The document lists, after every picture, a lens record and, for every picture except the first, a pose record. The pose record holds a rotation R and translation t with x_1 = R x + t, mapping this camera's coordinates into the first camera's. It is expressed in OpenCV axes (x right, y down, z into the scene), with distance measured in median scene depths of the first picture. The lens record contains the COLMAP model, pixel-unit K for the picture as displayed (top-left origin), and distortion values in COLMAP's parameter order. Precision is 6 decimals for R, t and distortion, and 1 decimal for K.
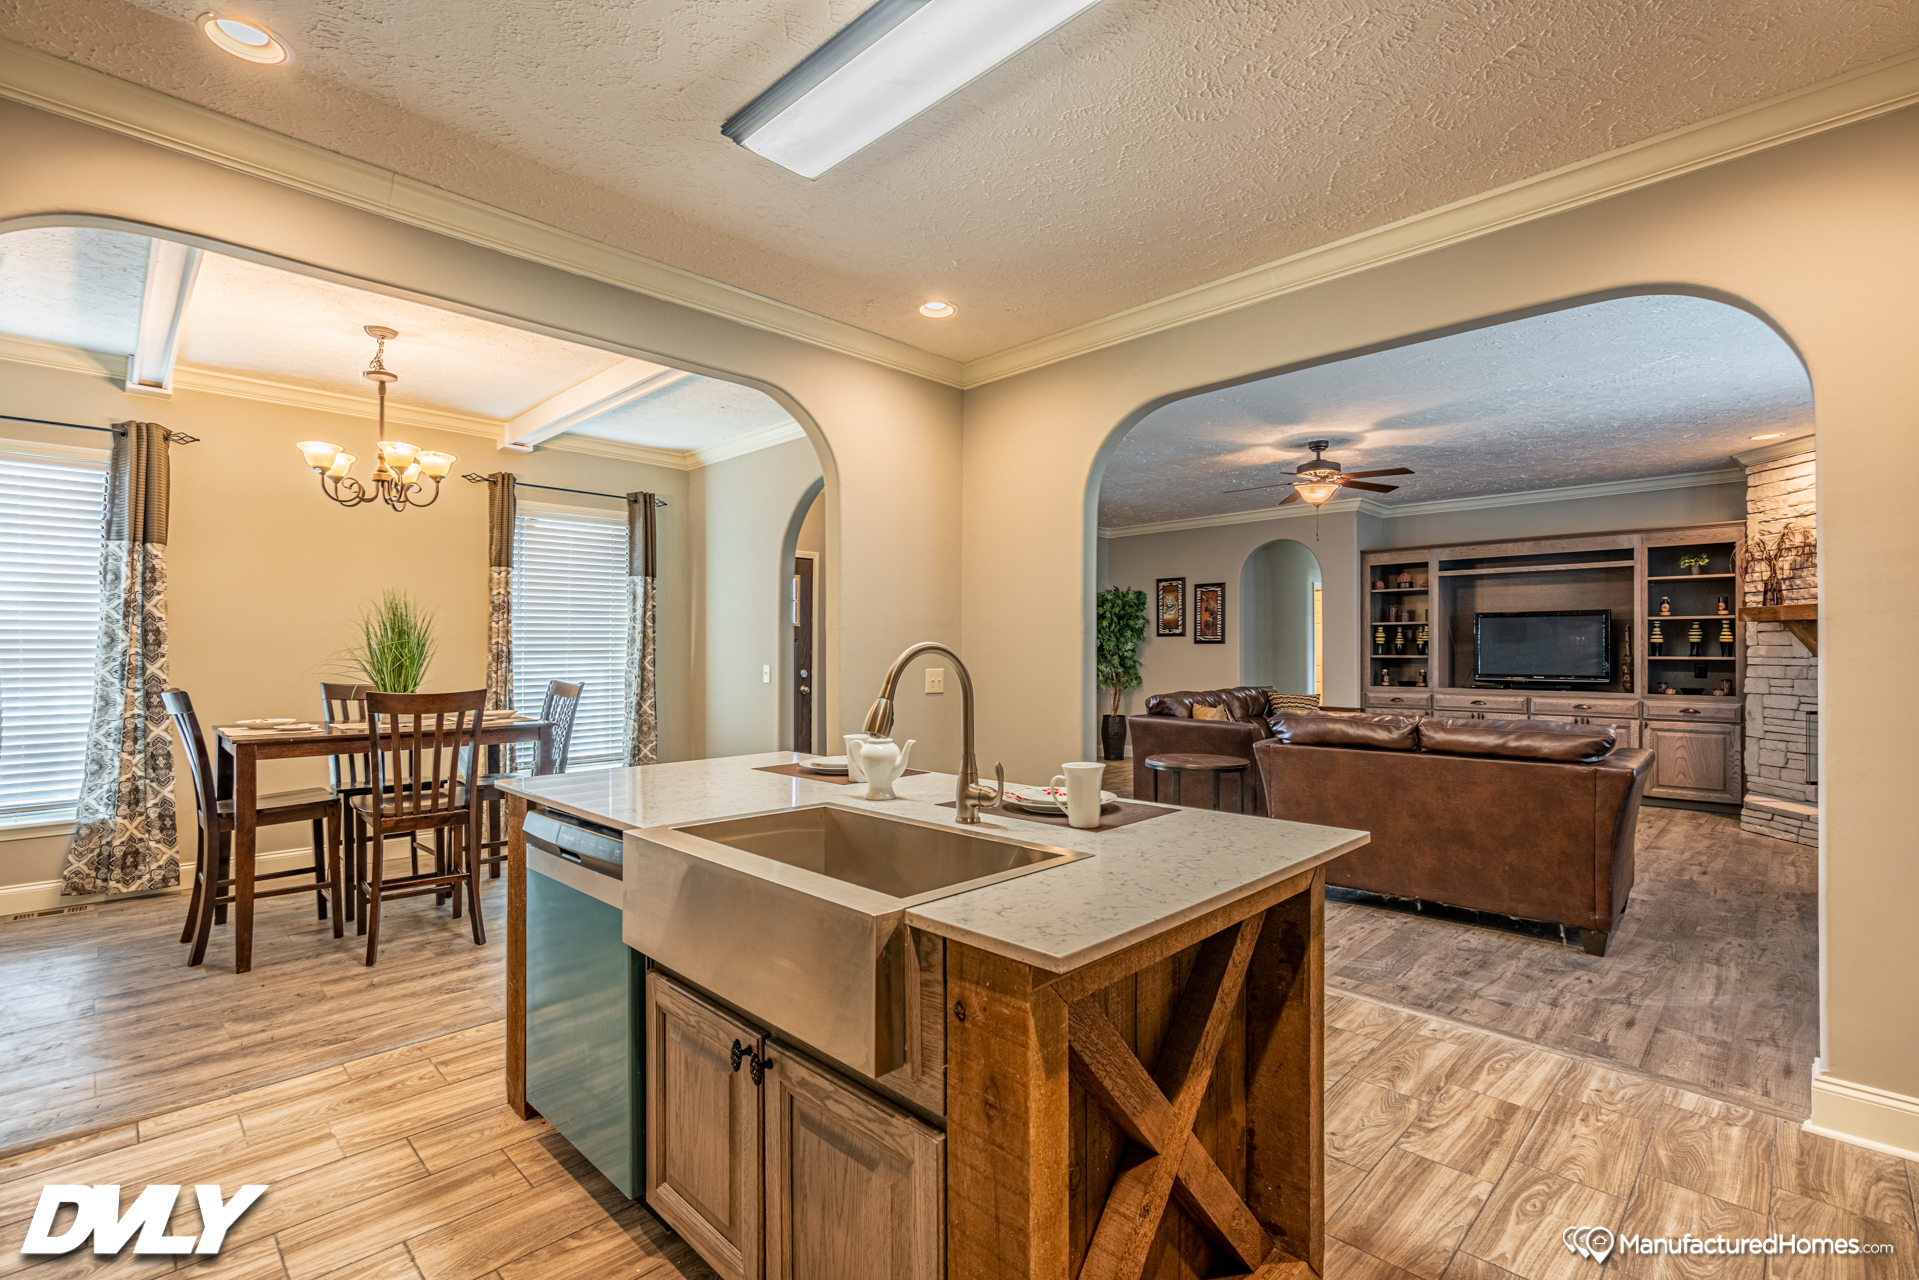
lens RADIAL K [[853.6, 0, 944.7], [0, 853.6, 646.5], [0, 0, 1]] dist [-0.000616, 0.000761]
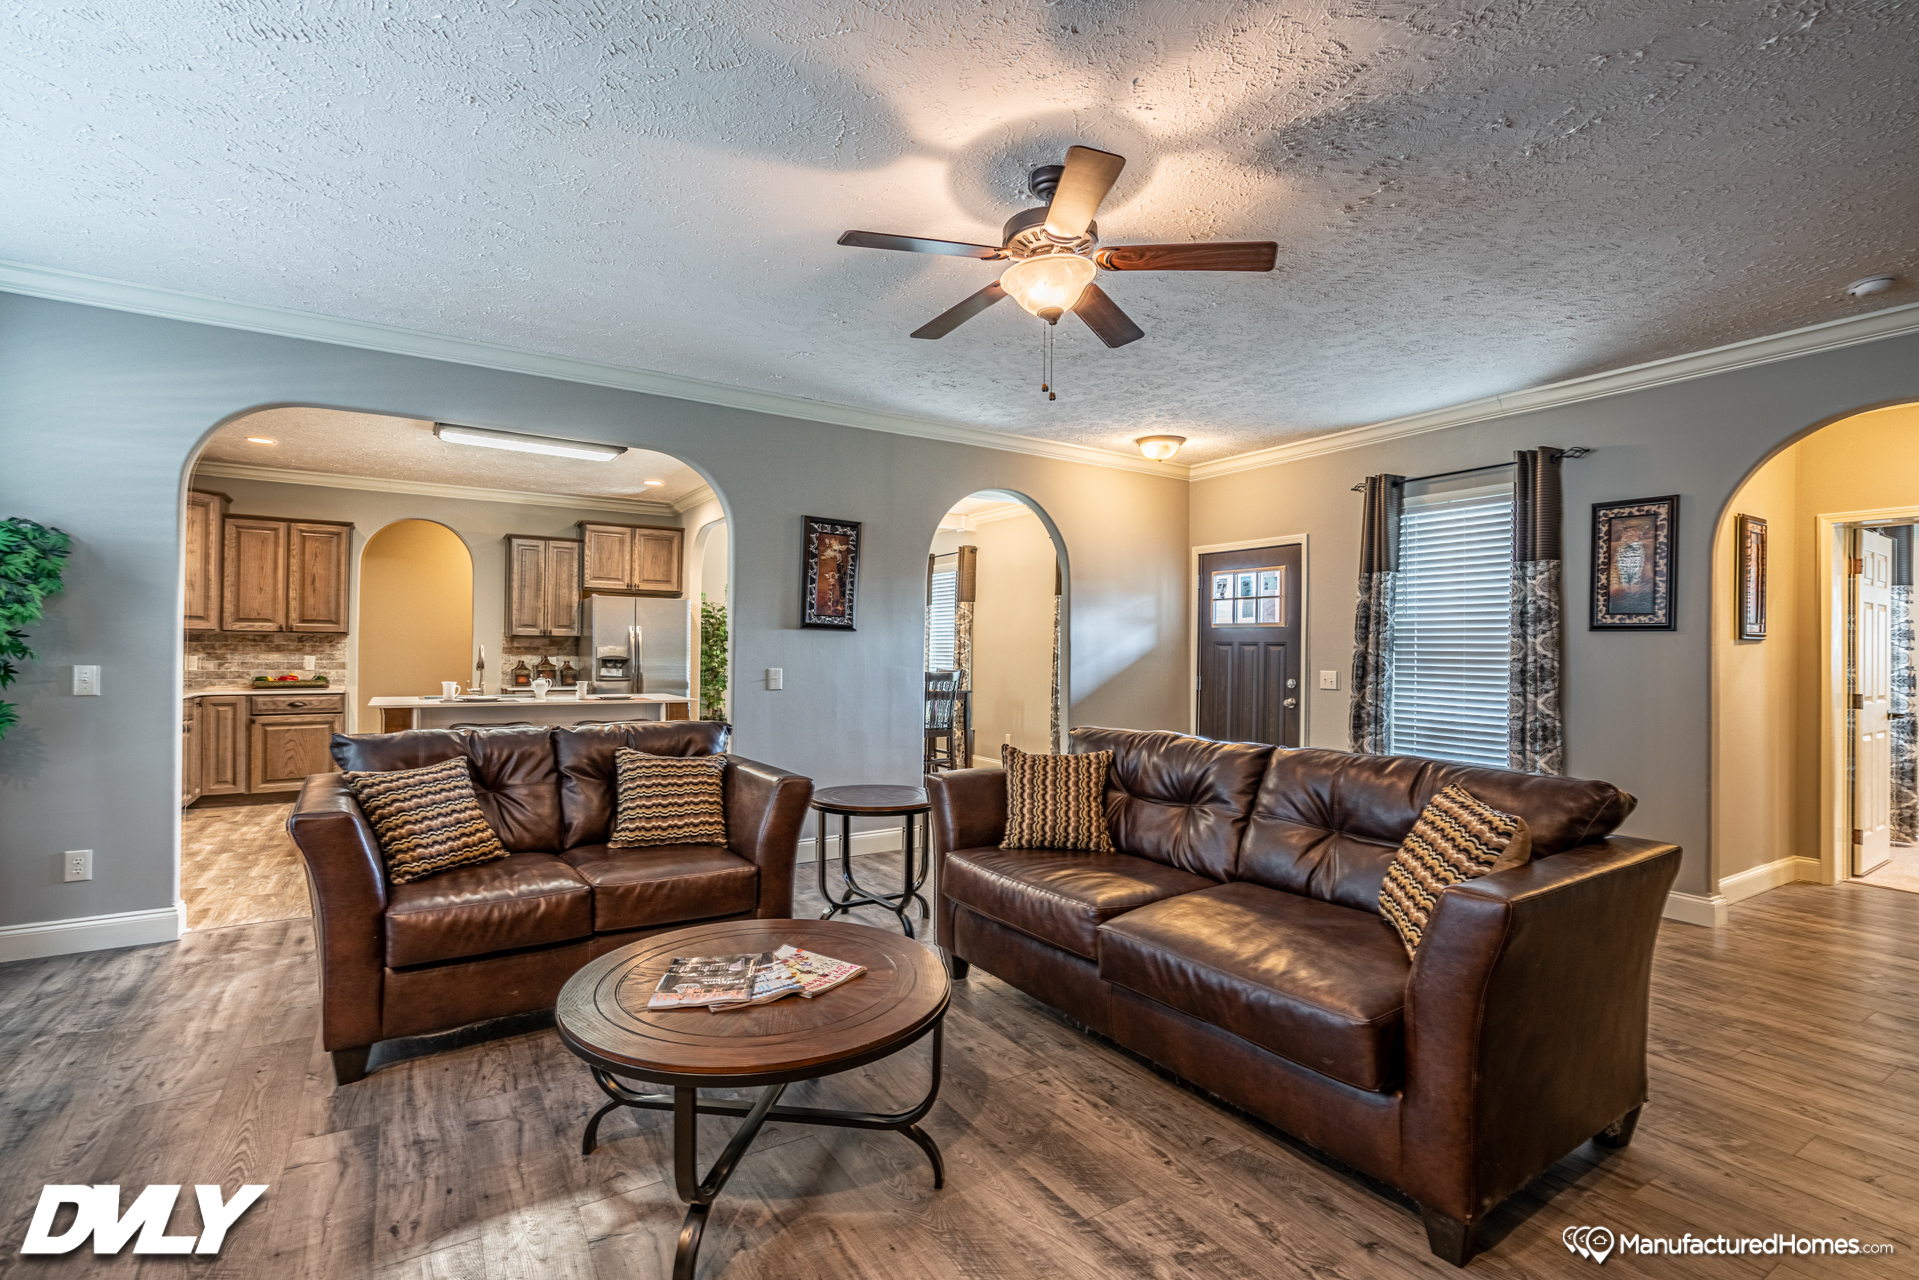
lens RADIAL K [[887.2, 0, 937.1], [0, 887.2, 649.6], [0, 0, 1]] dist [0.001715, 0.000525]
pose [[-0.236704, -0.003650, -0.971575, 1.753220], [-0.003885, 0.999989, -0.002810, 0.011223], [0.971574, 0.003110, -0.236715, 2.099682]]
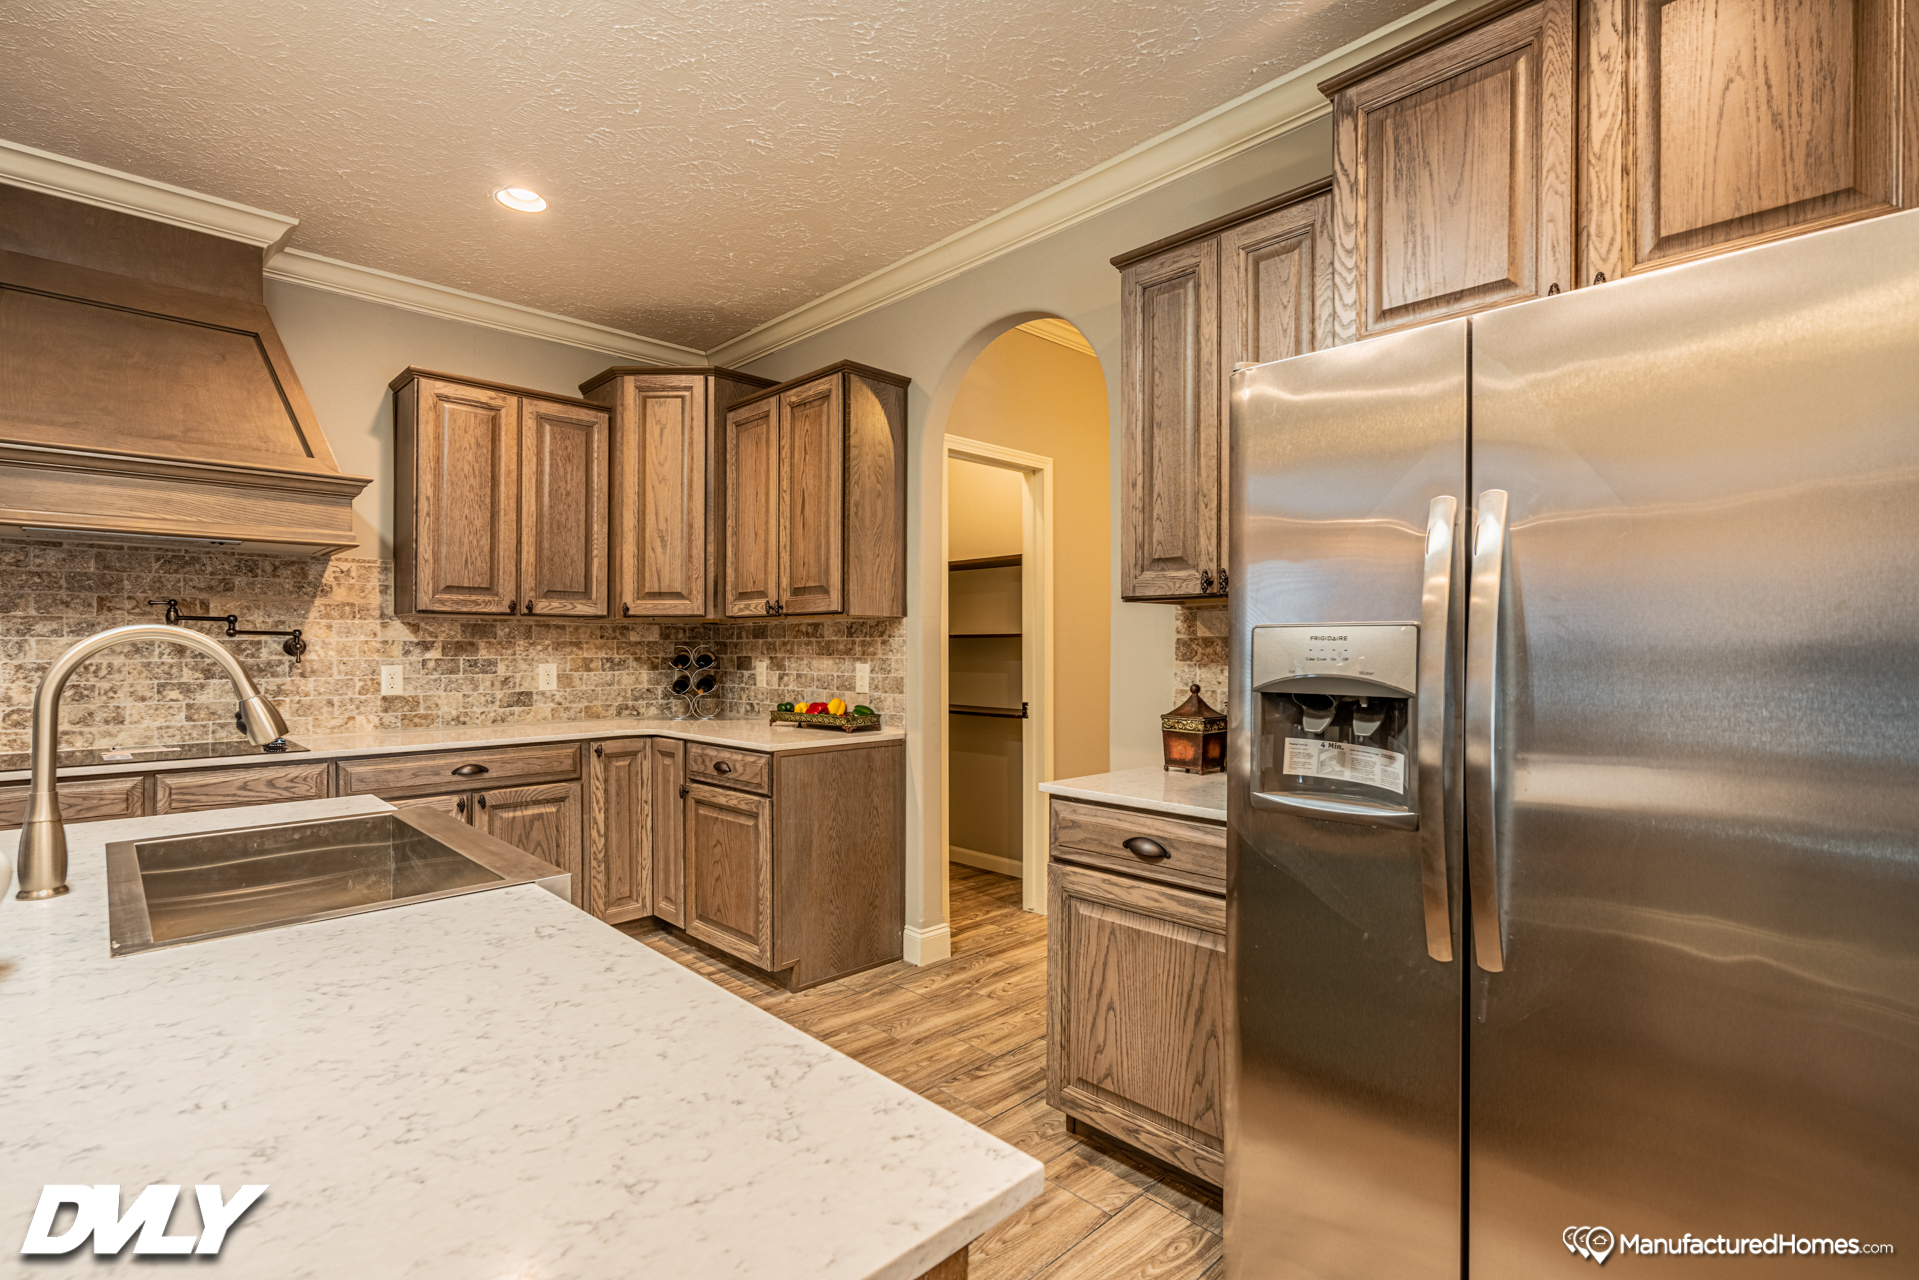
lens RADIAL K [[889.2, 0, 948.8], [0, 889.2, 644.6], [0, 0, 1]] dist [-0.001994, 0.005330]
pose [[-0.999911, 0.001408, 0.013277, -0.405466], [0.001307, 0.999970, -0.007579, 0.012218], [-0.013287, -0.007561, -0.999883, 1.009249]]
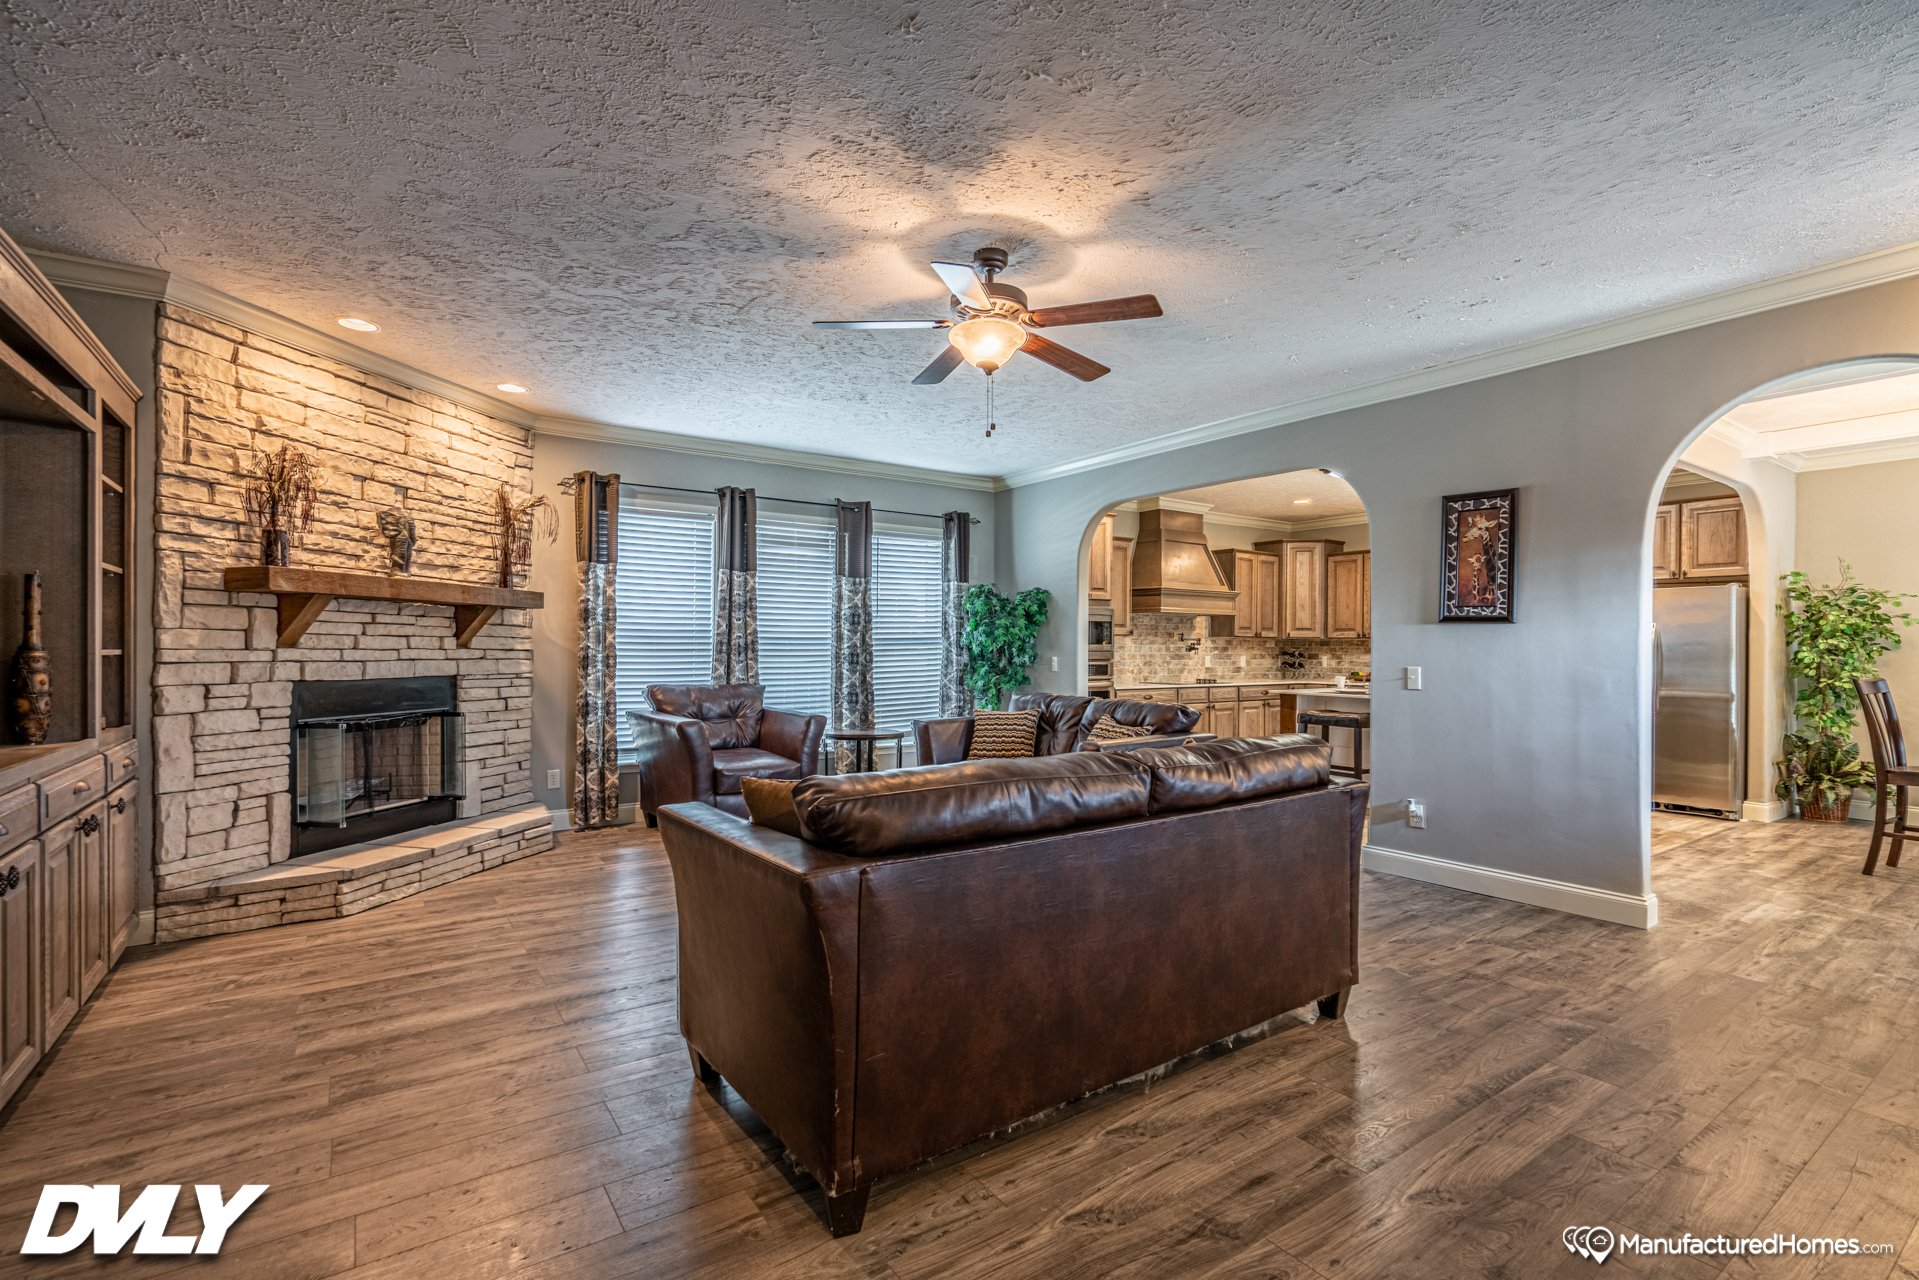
lens RADIAL K [[865.0, 0, 961.1], [0, 865.0, 653.1], [0, 0, 1]] dist [0.000483, 0.000281]
pose [[-0.985345, -0.006326, 0.170455, 0.708135], [-0.006278, 0.999980, 0.000821, 0.023042], [-0.170457, -0.000262, -0.985365, 3.056894]]
